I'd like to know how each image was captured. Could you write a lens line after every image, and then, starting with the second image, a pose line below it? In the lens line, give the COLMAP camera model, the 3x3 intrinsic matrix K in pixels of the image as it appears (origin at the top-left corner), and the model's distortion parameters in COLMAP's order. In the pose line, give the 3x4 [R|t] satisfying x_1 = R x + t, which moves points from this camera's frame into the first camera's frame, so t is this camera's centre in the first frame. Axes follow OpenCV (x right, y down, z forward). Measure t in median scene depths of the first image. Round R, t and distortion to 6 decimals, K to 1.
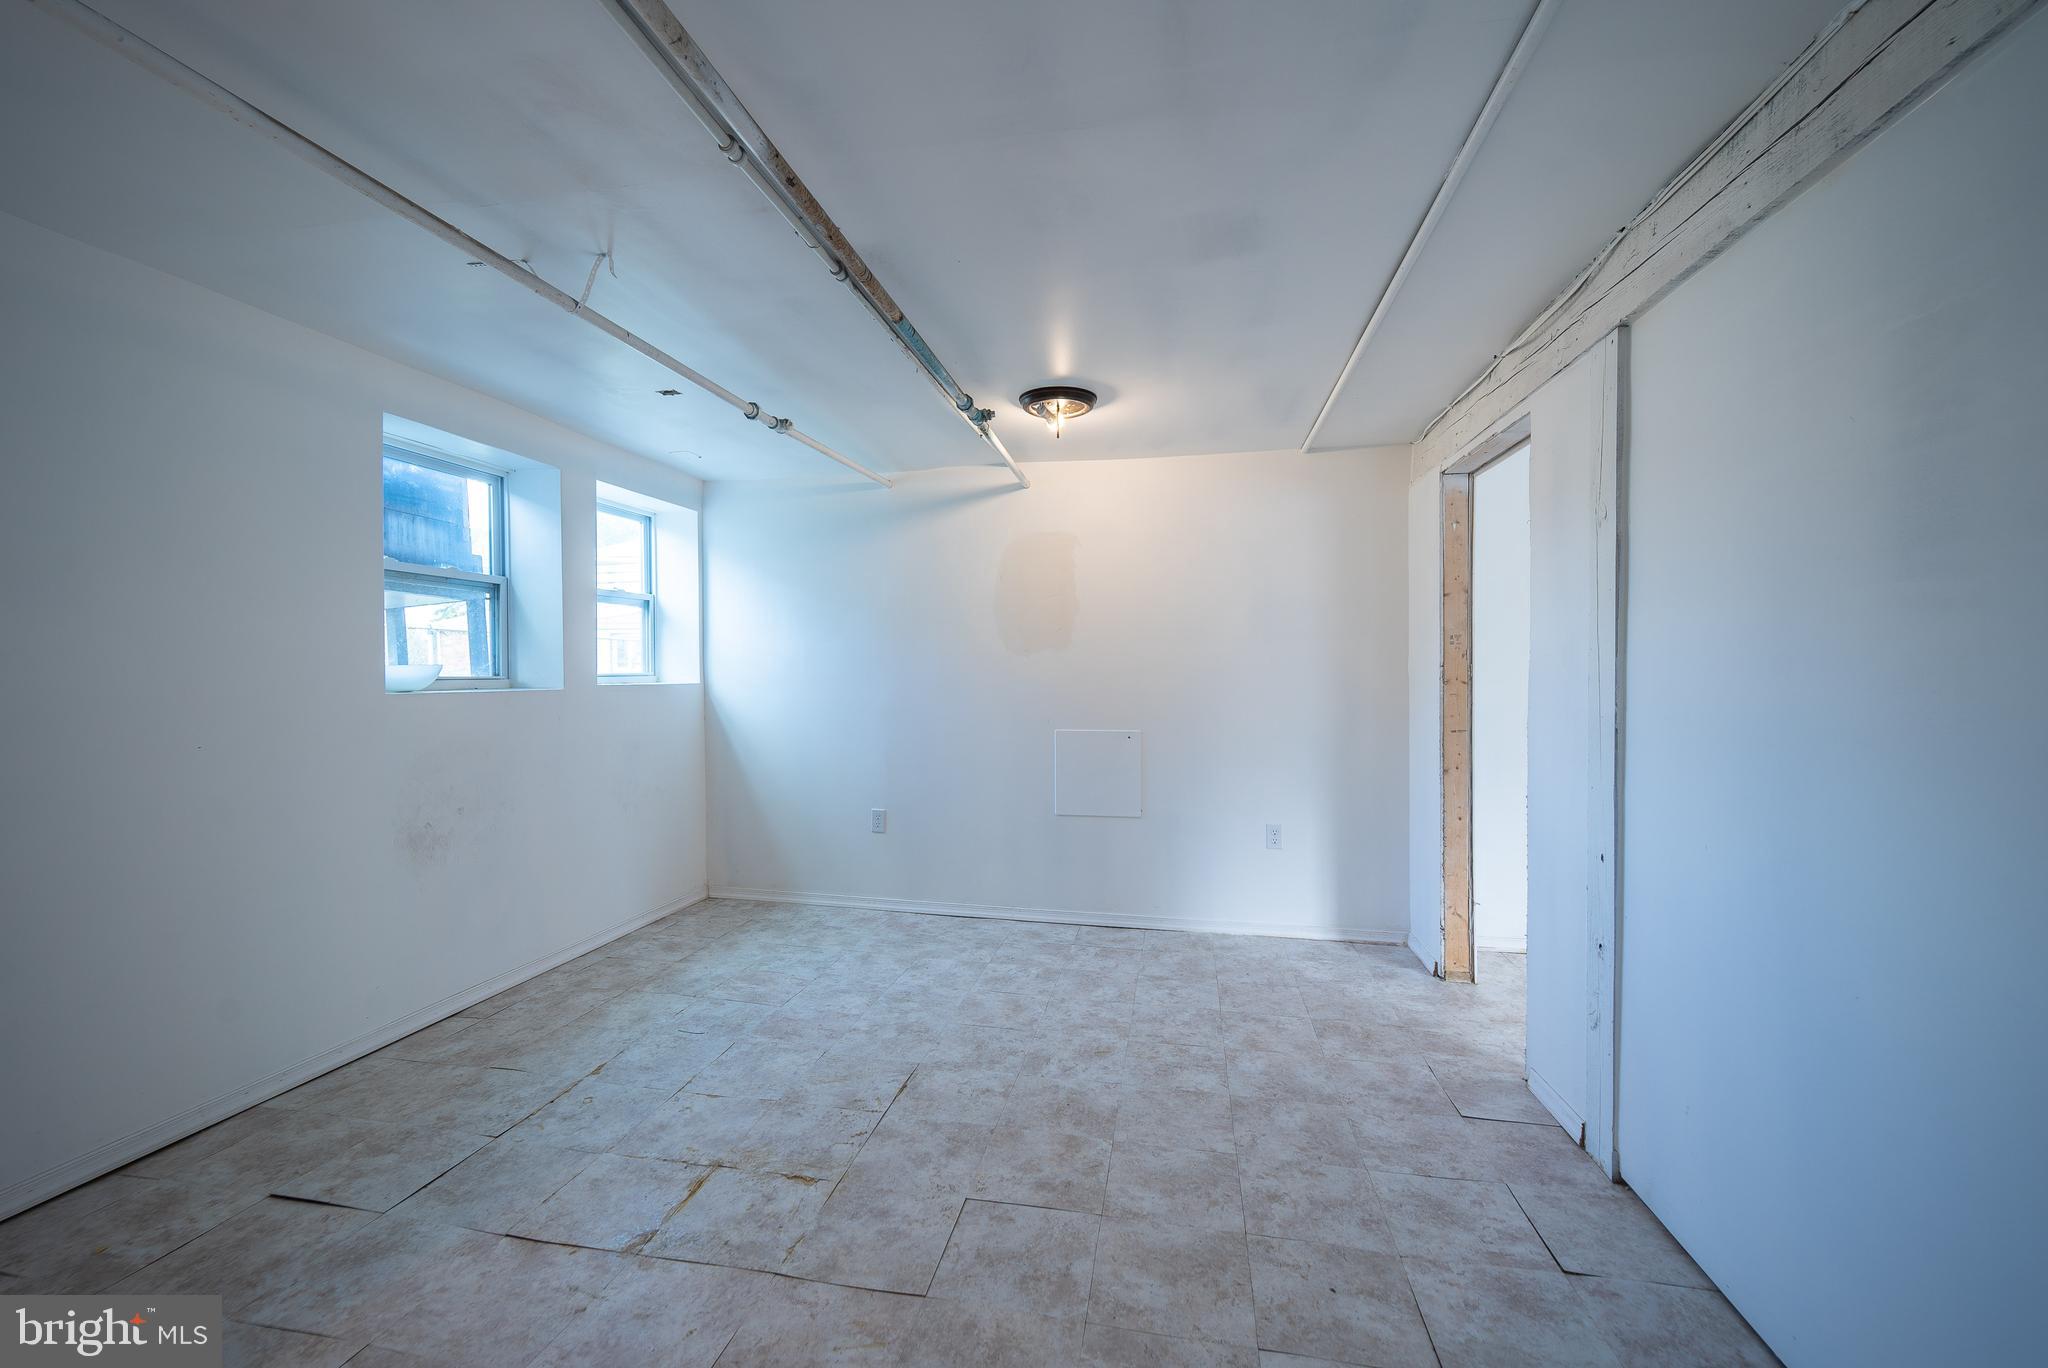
lens RADIAL K [[830.4, 0, 1024.0], [0, 830.4, 684.0], [0, 0, 1]] dist [-0.001933, -0.000346]
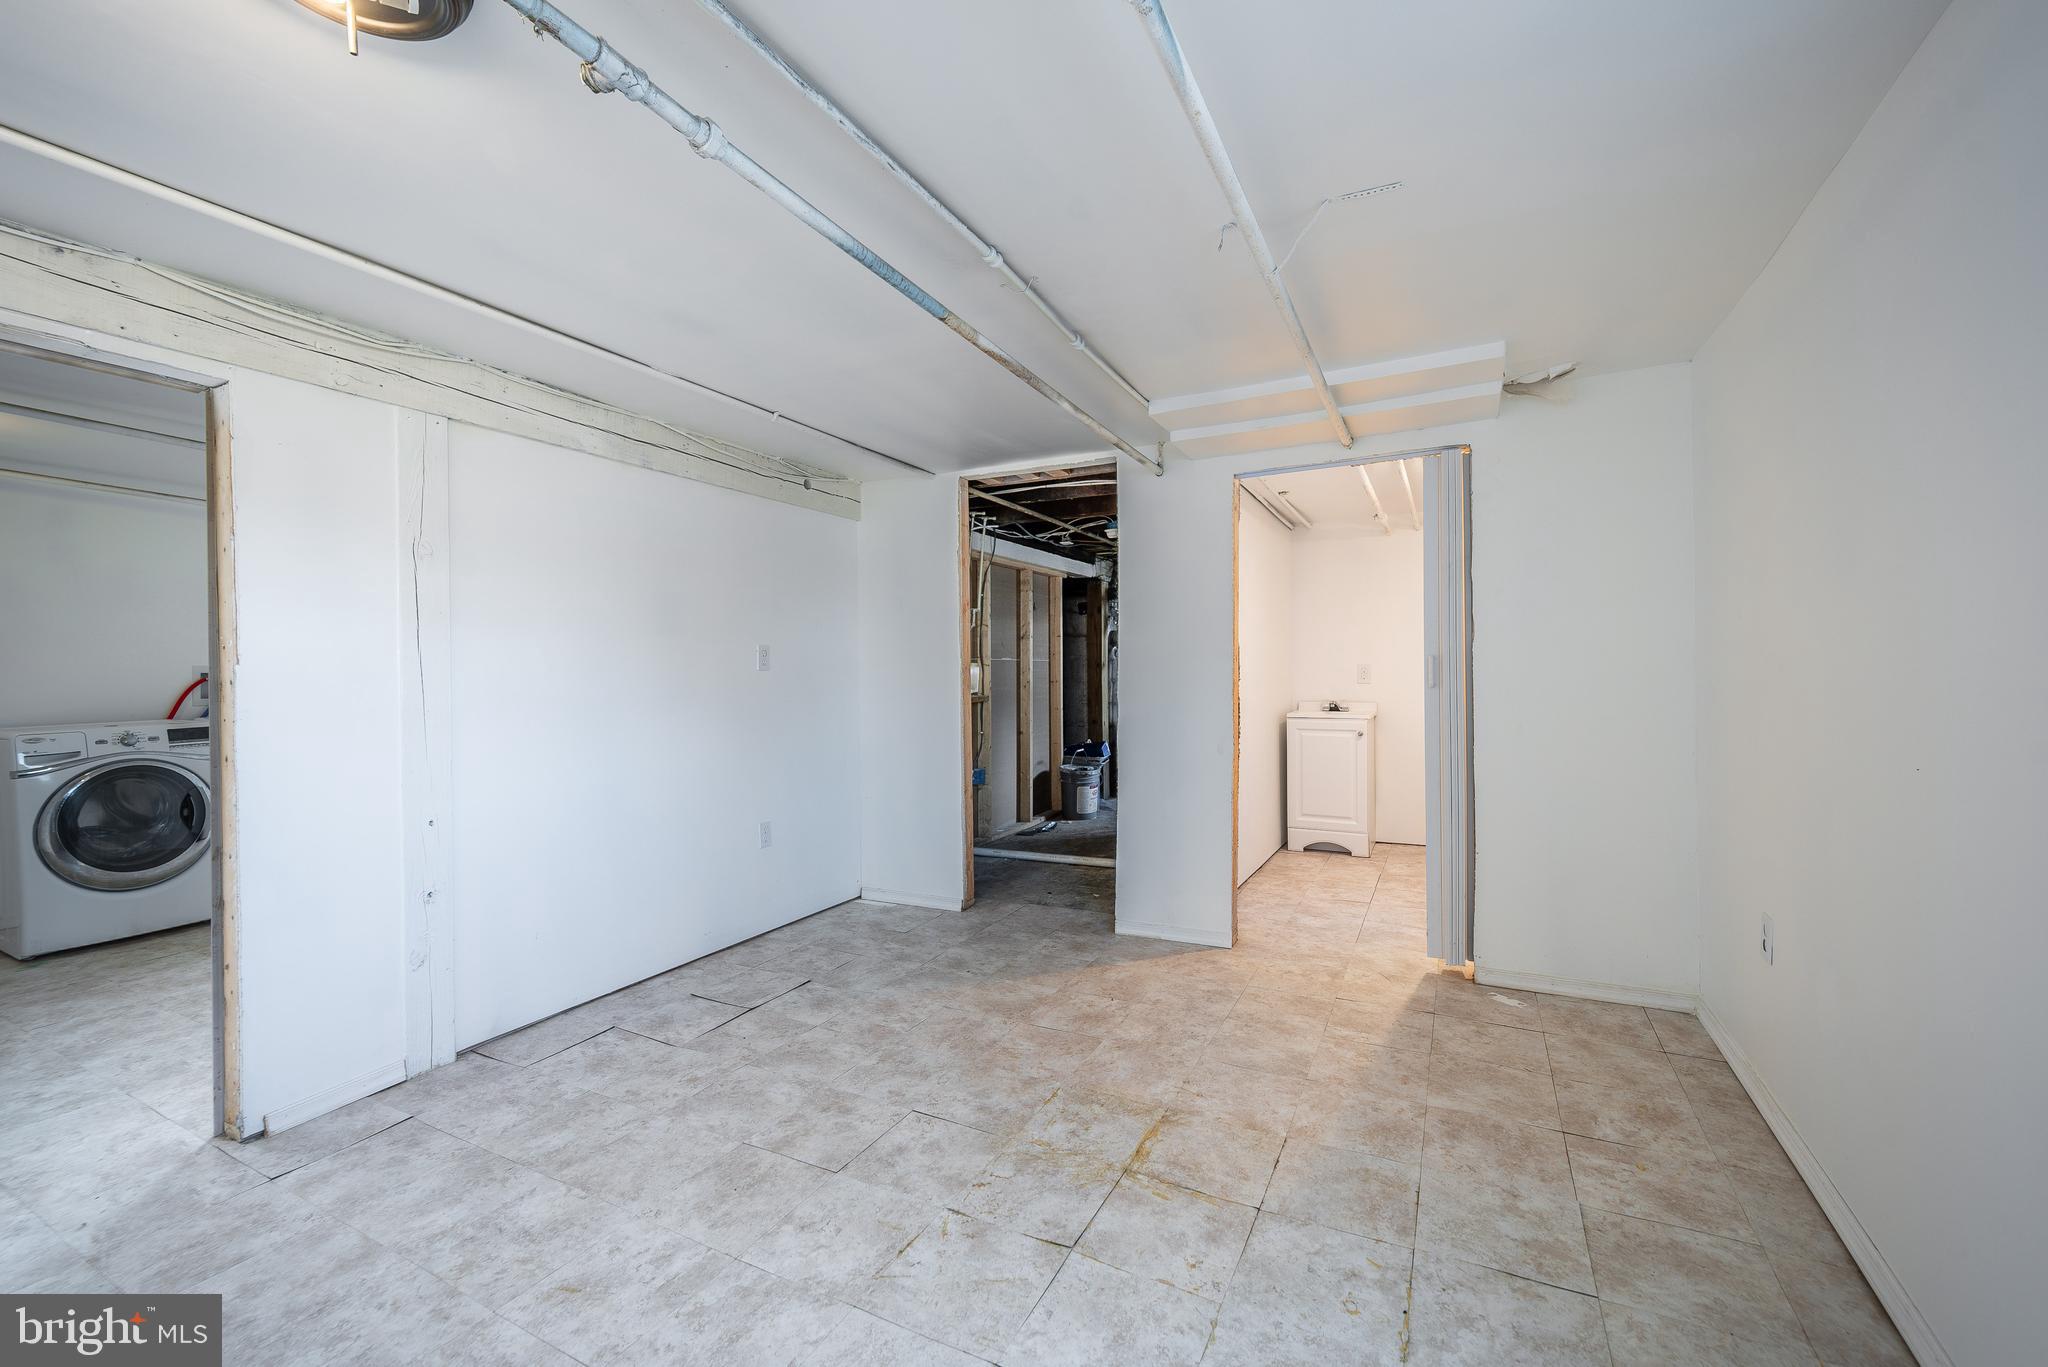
lens RADIAL K [[830.4, 0, 1024.0], [0, 830.4, 683.5], [0, 0, 1]] dist [-0.001933, -0.000346]
pose [[-0.954136, 0.007441, 0.299282, -0.536248], [0.017082, 0.999415, 0.029613, -0.024195], [-0.298887, 0.033367, -0.953705, 1.900447]]
